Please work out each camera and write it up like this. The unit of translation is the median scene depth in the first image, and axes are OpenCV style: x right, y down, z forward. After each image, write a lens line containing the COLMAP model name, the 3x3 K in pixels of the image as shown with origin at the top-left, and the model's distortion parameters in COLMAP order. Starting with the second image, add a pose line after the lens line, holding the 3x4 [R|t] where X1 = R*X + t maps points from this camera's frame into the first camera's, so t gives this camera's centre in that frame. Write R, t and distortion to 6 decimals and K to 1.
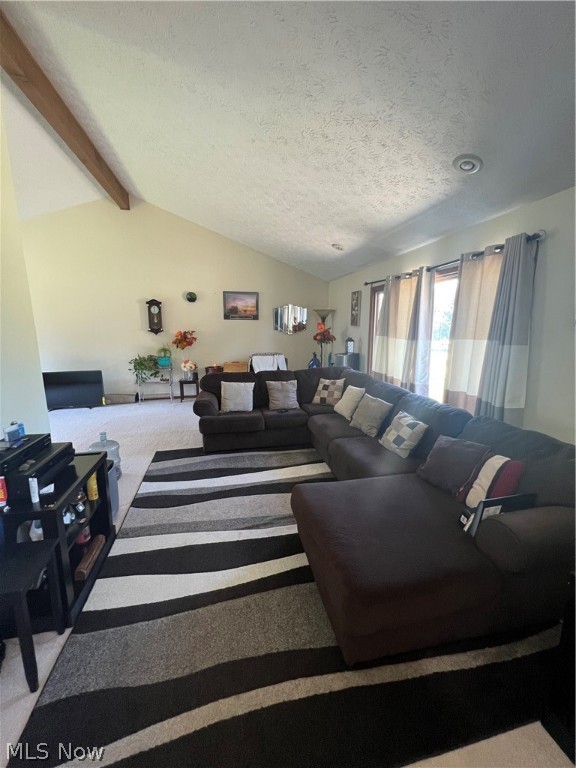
lens RADIAL K [[307.3, 0, 288.0], [0, 307.3, 381.3], [0, 0, 1]] dist [-0.001210, -0.000164]
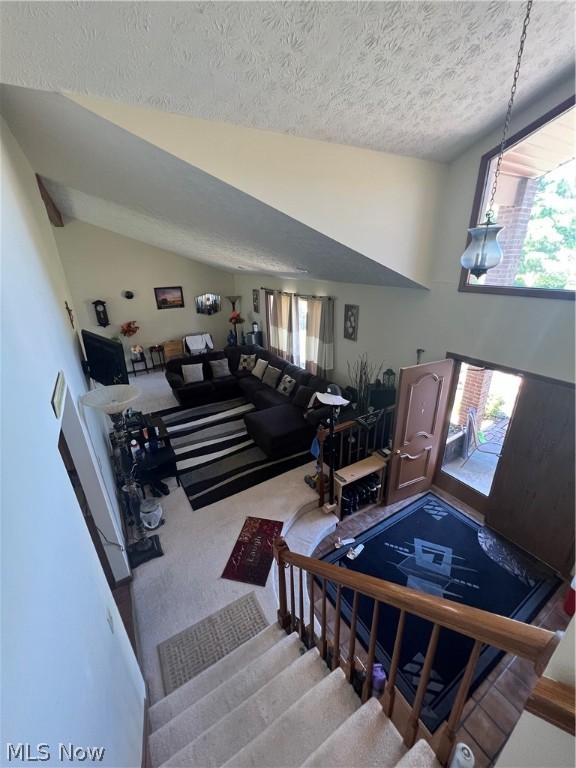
lens RADIAL K [[307.3, 0, 288.0], [0, 307.3, 381.3], [0, 0, 1]] dist [-0.001210, -0.000164]
pose [[0.946109, -0.141300, 0.291396, -0.167255], [0.080237, 0.974015, 0.211793, -0.212259], [-0.313751, -0.176999, 0.932862, -0.690701]]
